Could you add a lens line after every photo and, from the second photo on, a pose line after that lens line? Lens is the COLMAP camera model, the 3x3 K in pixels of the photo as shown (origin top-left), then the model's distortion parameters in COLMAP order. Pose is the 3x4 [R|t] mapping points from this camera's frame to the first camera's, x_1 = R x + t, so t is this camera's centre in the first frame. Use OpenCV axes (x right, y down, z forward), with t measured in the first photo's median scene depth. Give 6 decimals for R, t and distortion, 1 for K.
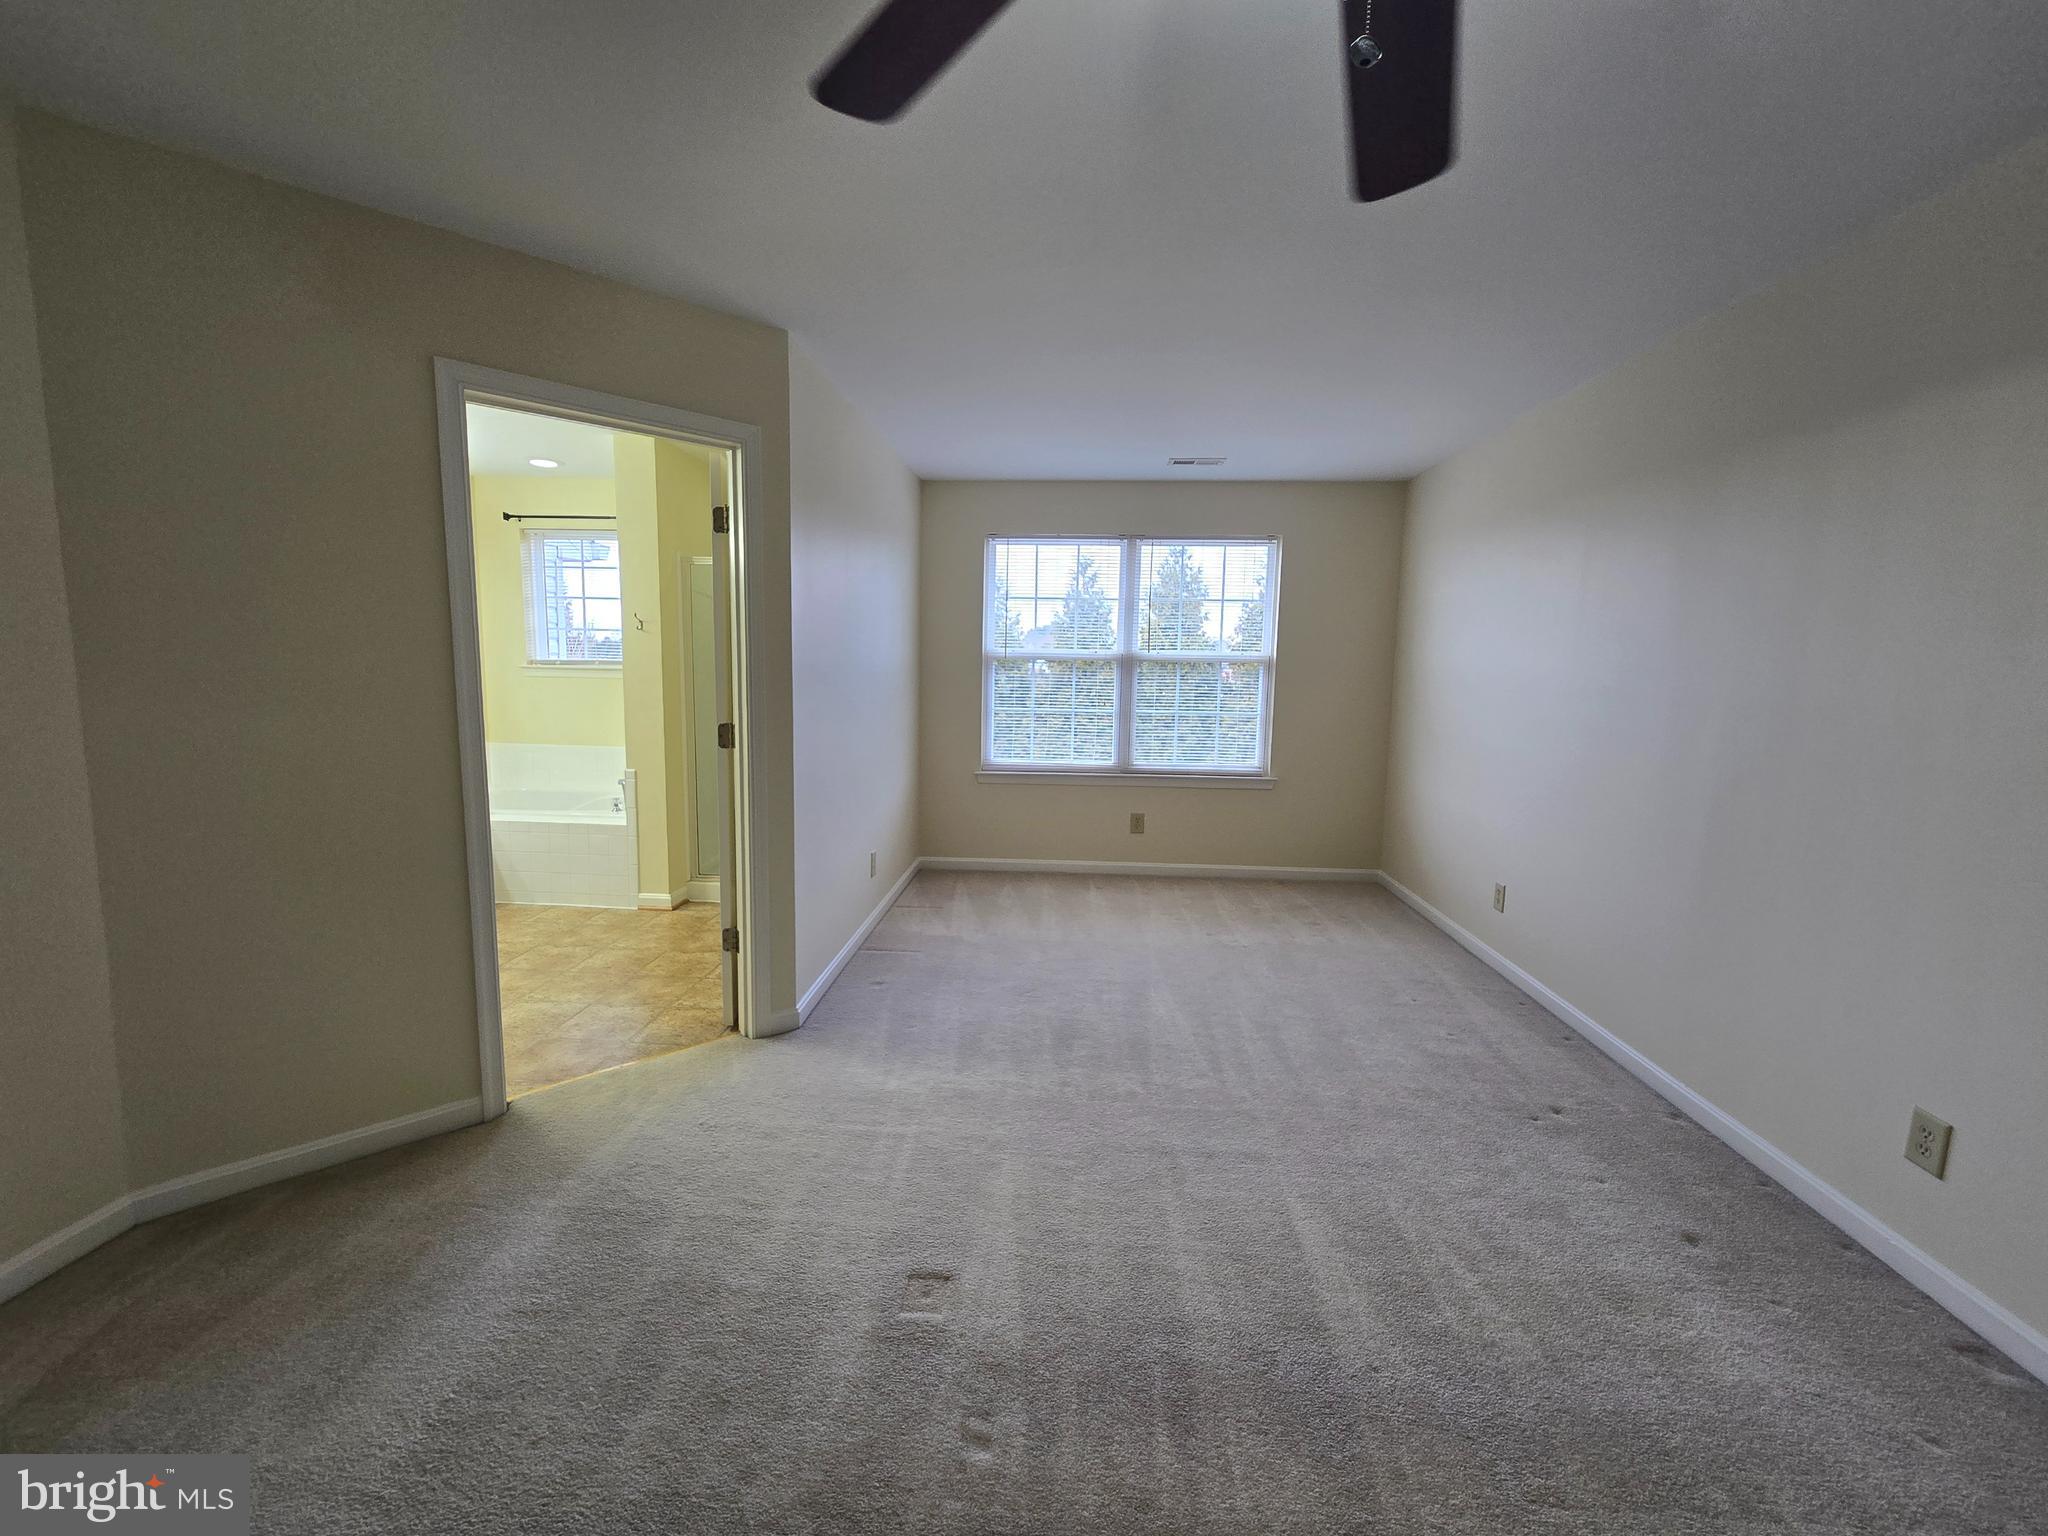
lens RADIAL K [[842.7, 0, 1029.4], [0, 842.7, 759.3], [0, 0, 1]] dist [-0.002322, 0.002016]
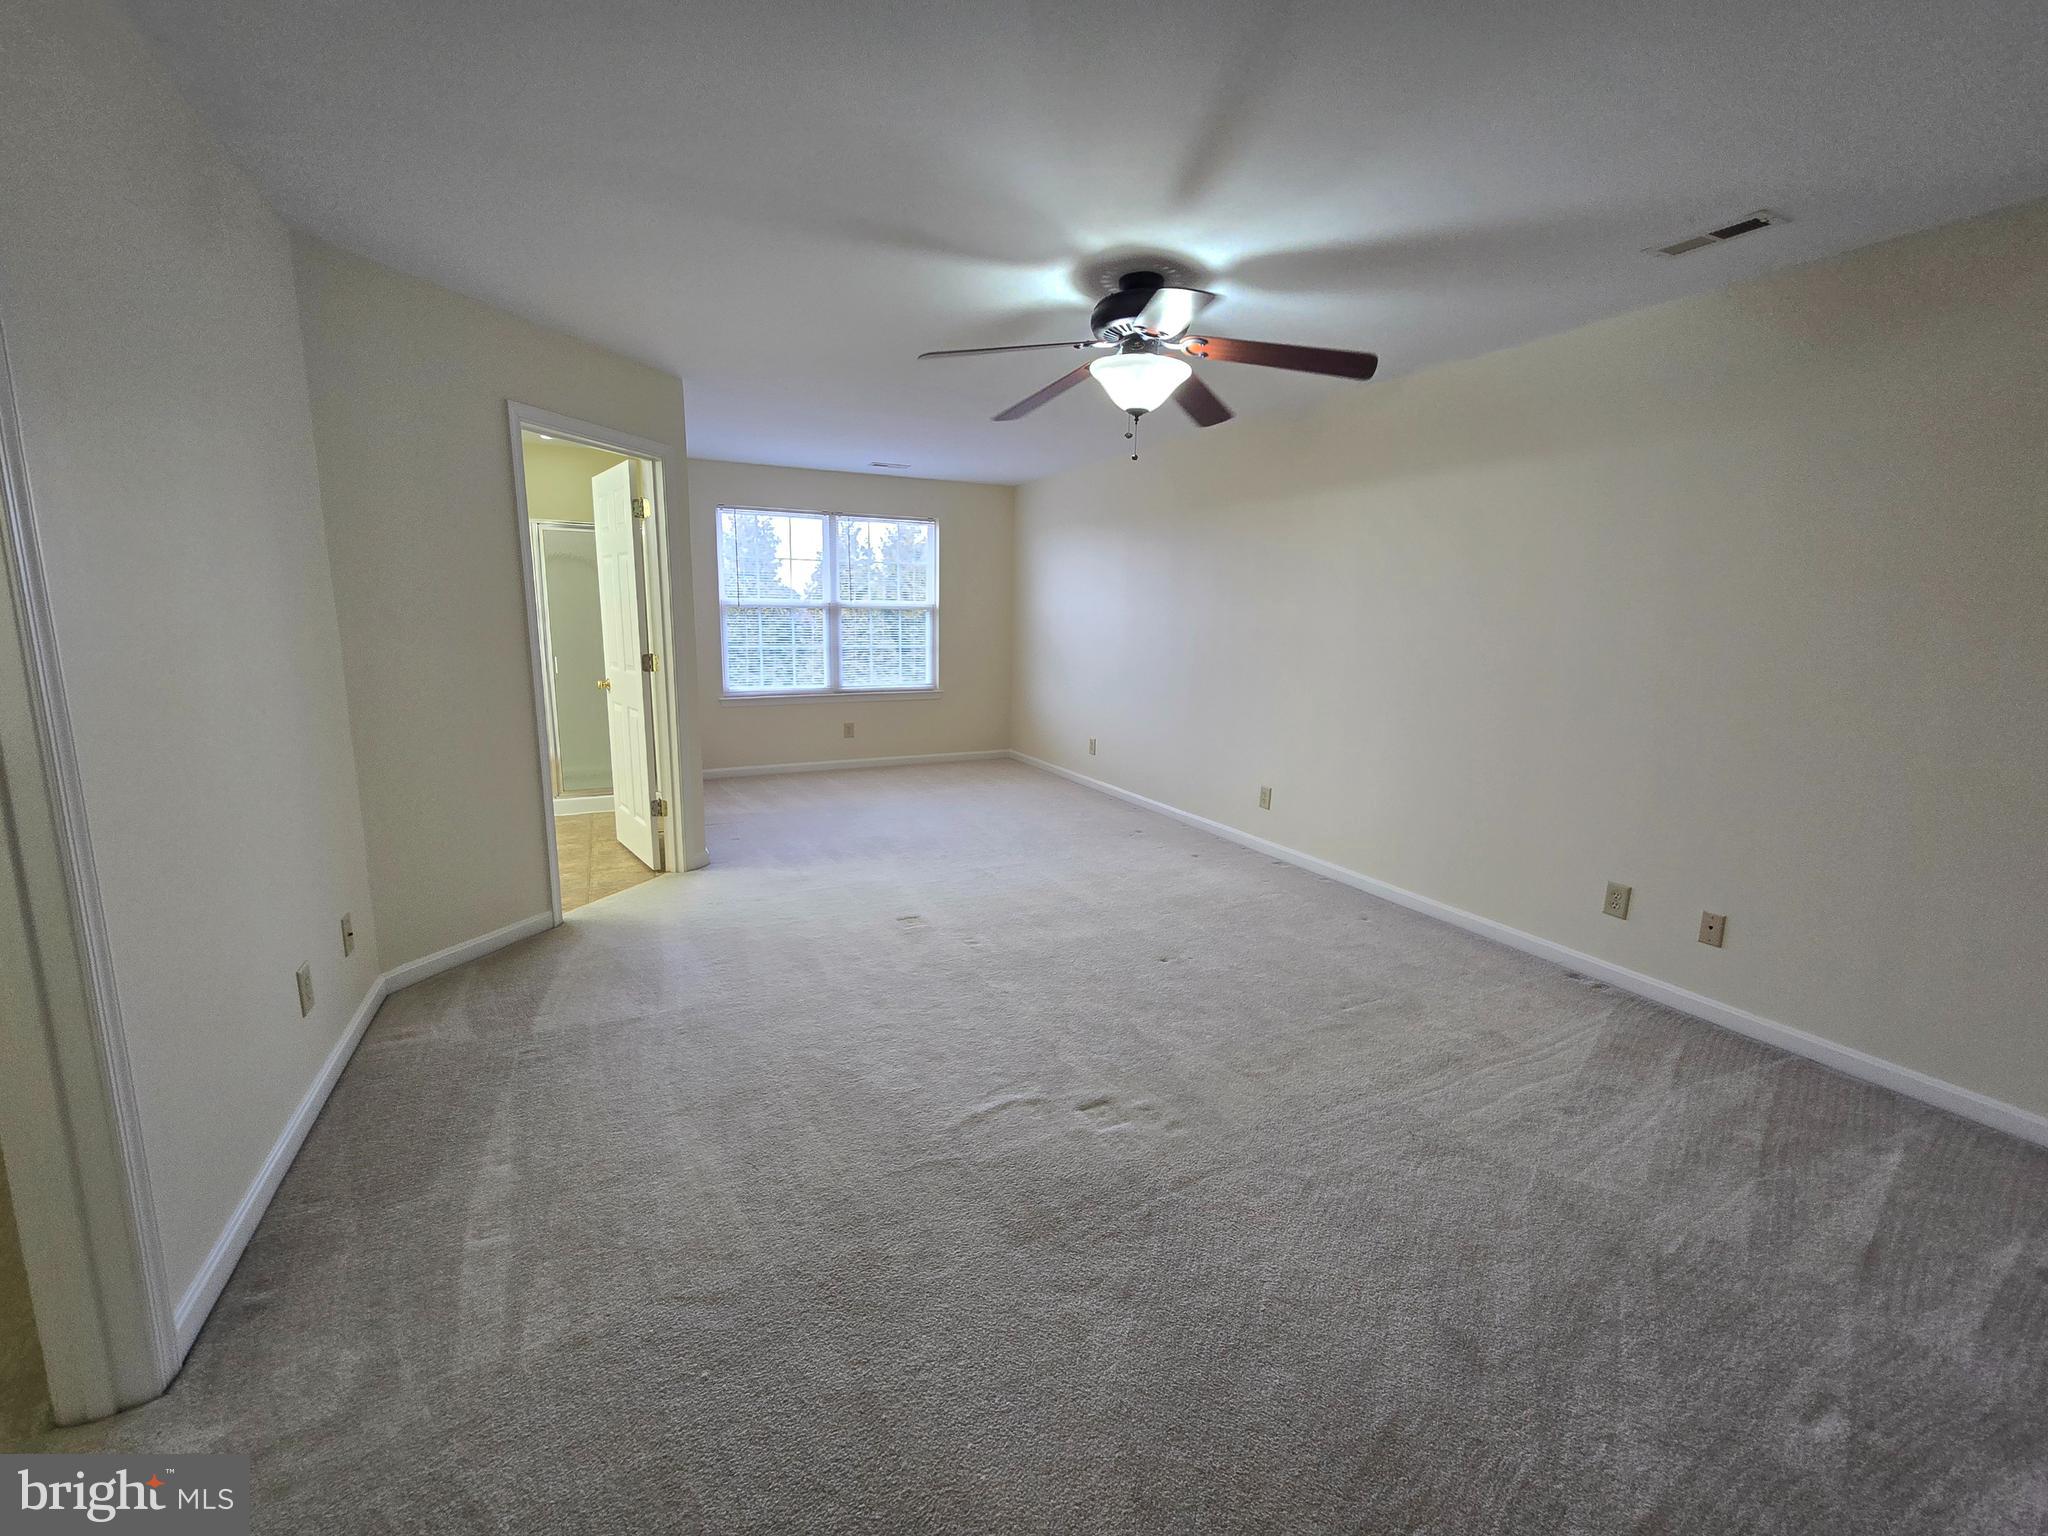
lens RADIAL K [[842.7, 0, 1014.3], [0, 842.7, 773.2], [0, 0, 1]] dist [-0.002322, 0.002016]
pose [[0.873204, -0.094677, 0.478070, -0.304902], [0.056123, 0.993957, 0.094335, 0.033433], [-0.484113, -0.055543, 0.873241, -0.321605]]
